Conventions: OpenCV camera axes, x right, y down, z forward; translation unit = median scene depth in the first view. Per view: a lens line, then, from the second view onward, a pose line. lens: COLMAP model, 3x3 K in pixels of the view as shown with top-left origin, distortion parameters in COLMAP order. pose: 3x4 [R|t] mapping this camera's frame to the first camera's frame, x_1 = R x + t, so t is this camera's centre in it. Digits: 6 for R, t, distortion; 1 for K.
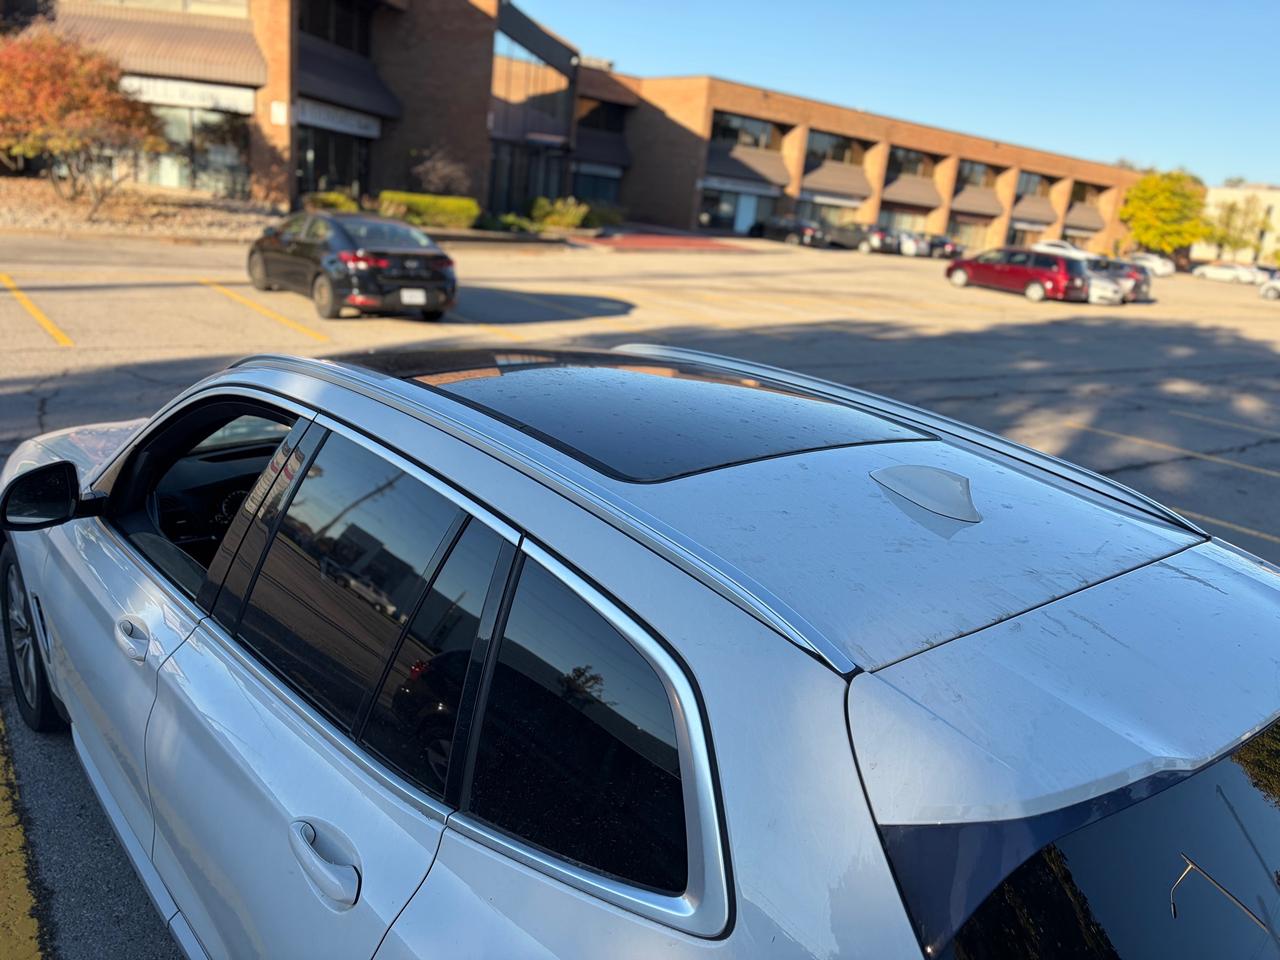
lens RADIAL K [[962.7, 0, 644.0], [0, 962.7, 484.1], [0, 0, 1]] dist [0.070033, -0.072656]
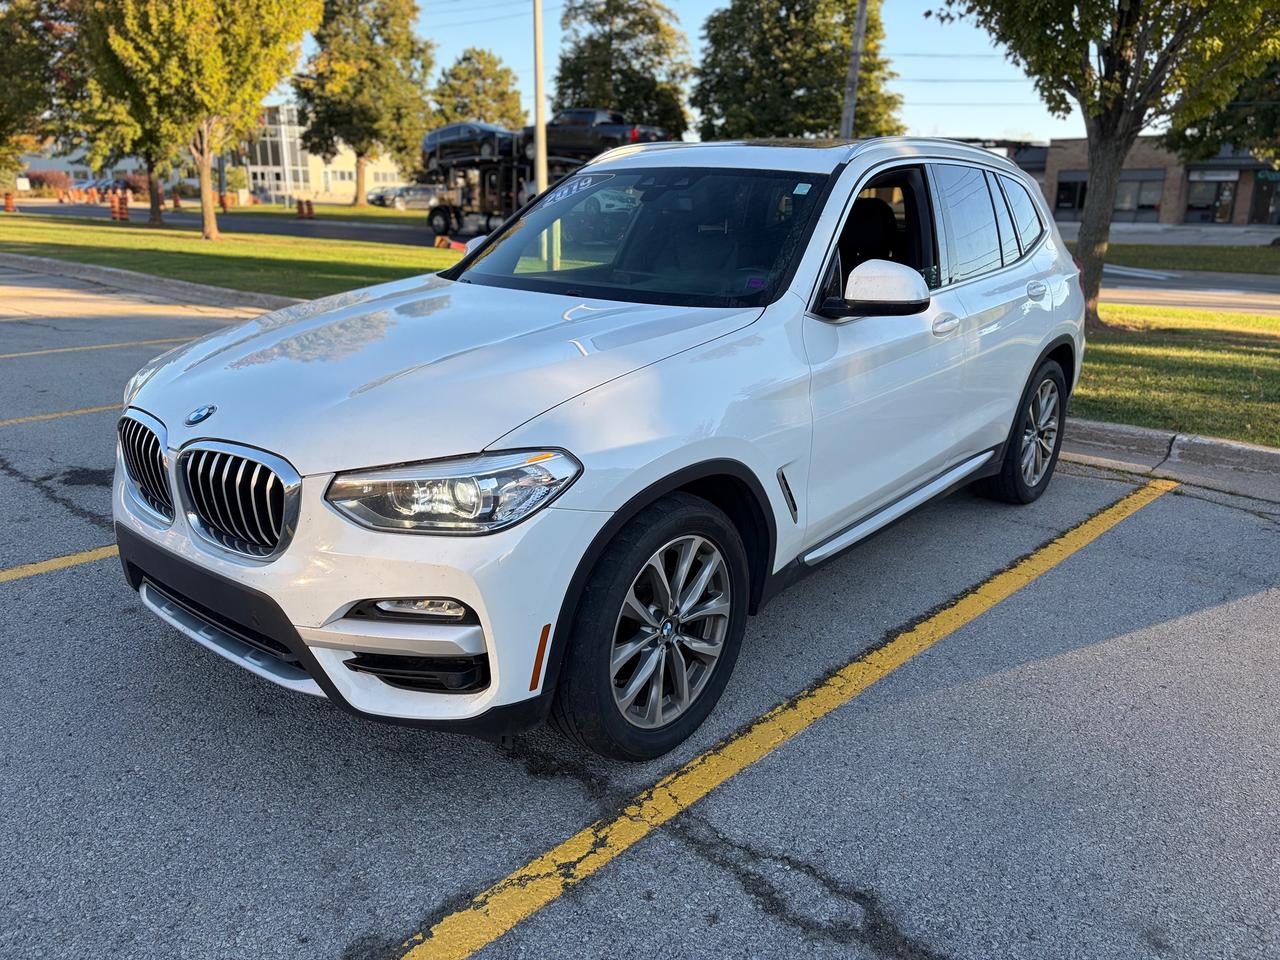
lens RADIAL K [[962.7, 0, 644.1], [0, 962.7, 470.7], [0, 0, 1]] dist [0.070033, -0.072656]
pose [[-0.168672, -0.368328, 0.914267, -0.162996], [0.253016, 0.880298, 0.401321, -0.032477], [-0.952645, 0.299016, -0.055289, 0.133714]]
